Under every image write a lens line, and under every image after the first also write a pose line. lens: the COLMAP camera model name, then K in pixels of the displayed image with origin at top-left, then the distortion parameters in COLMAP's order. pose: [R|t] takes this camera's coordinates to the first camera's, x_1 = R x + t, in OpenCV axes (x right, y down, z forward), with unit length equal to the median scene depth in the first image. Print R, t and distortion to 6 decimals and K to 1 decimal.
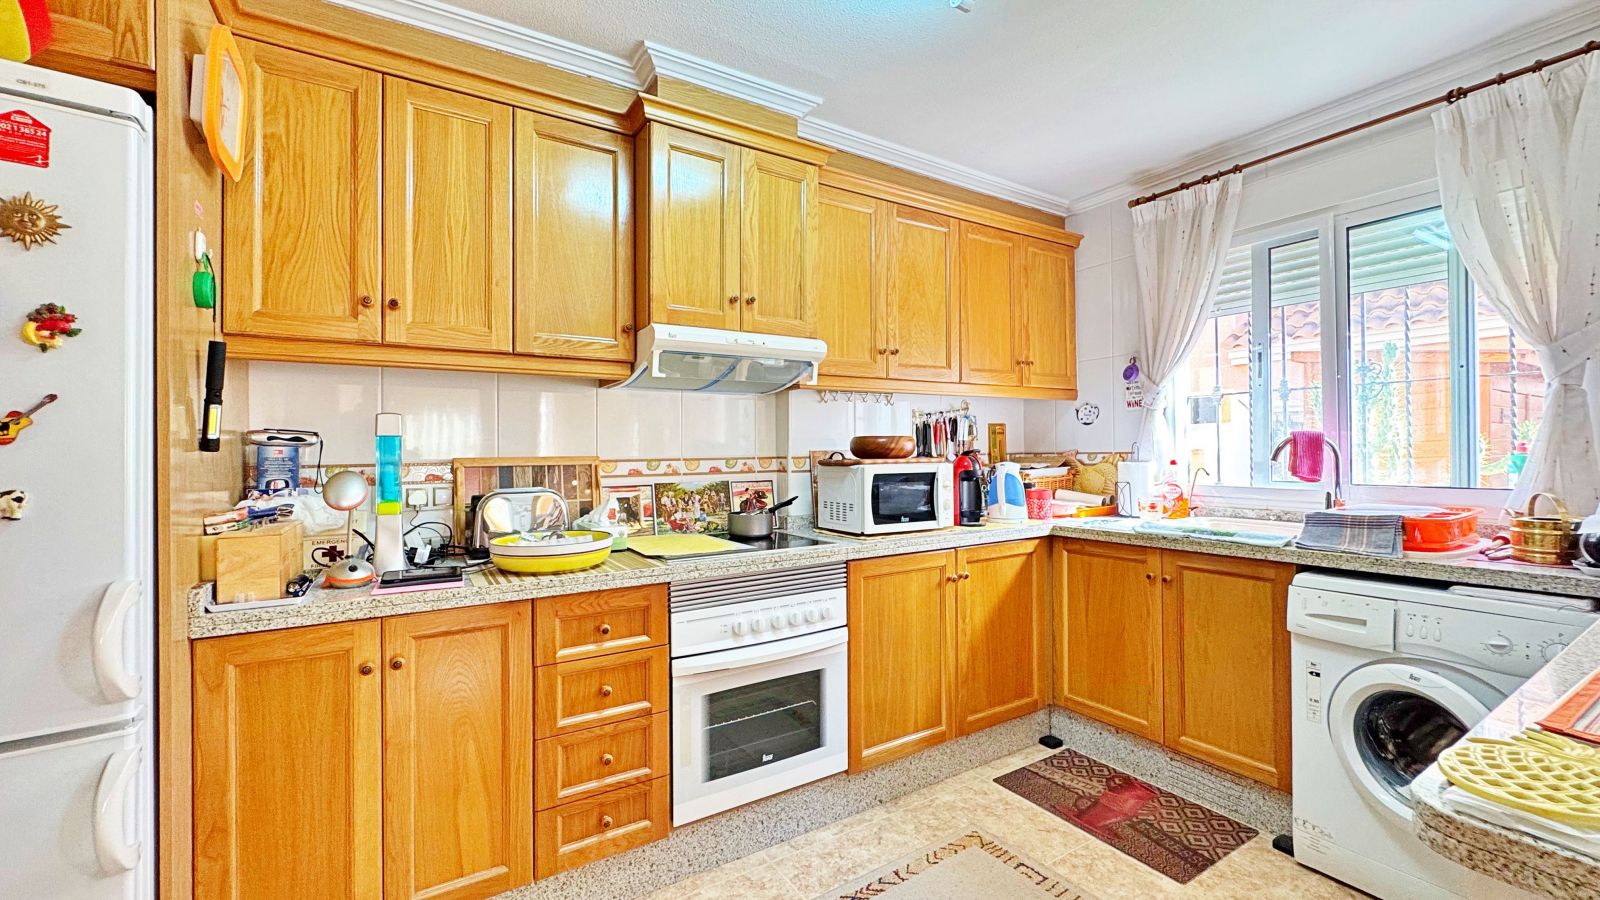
lens RADIAL K [[661.2, 0, 794.7], [0, 661.2, 440.3], [0, 0, 1]] dist [-0.000244, -0.000479]
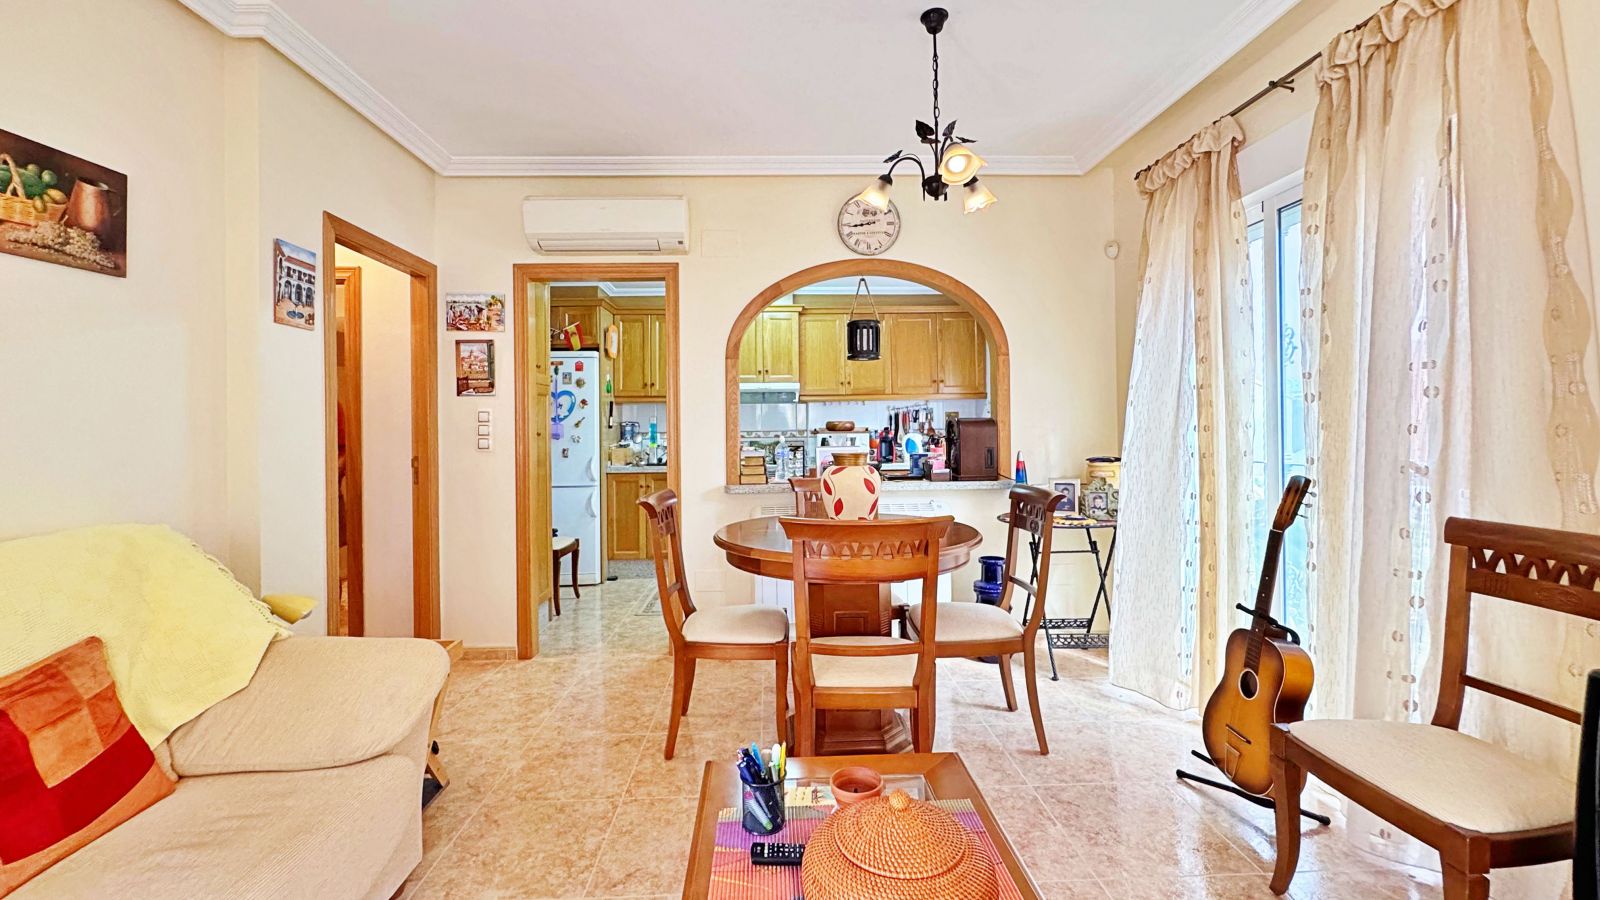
lens RADIAL K [[661.2, 0, 785.5], [0, 661.2, 406.0], [0, 0, 1]] dist [-0.000244, -0.000479]
pose [[0.862304, -0.016086, -0.506135, 1.578258], [0.009983, 0.999841, -0.014767, -0.037489], [0.506292, 0.007681, 0.862328, -1.471134]]
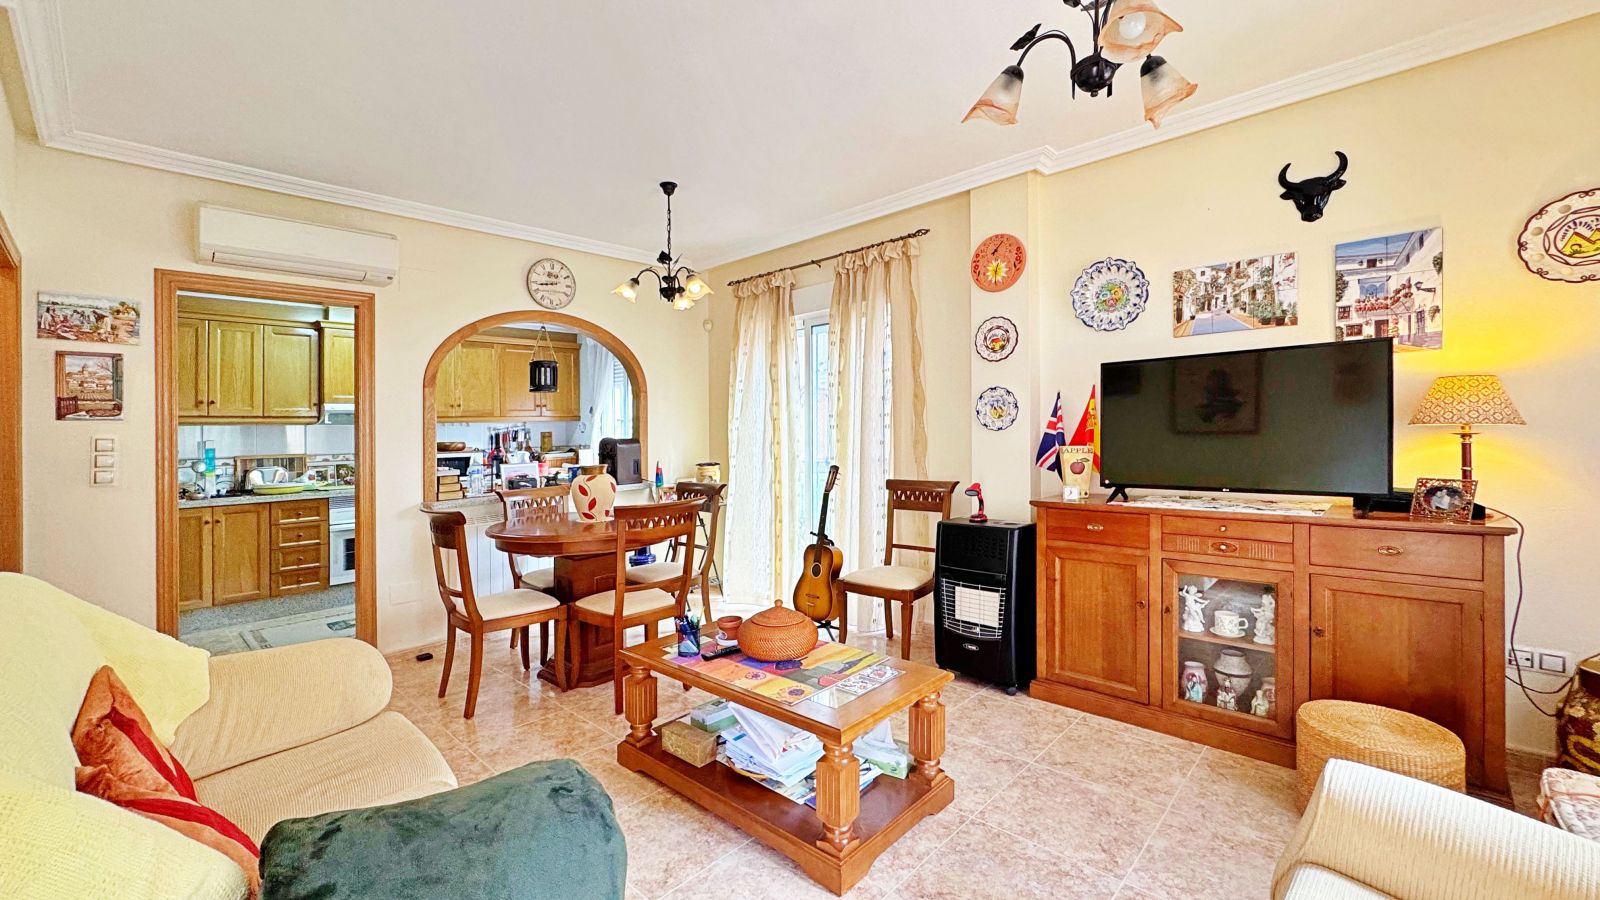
lens RADIAL K [[661.2, 0, 804.9], [0, 661.2, 416.2], [0, 0, 1]] dist [-0.000244, -0.000479]
pose [[0.965920, -0.009660, 0.258659, 1.061435], [0.013494, 0.999824, -0.013052, -0.070522], [-0.258487, 0.016098, 0.965881, -2.279470]]
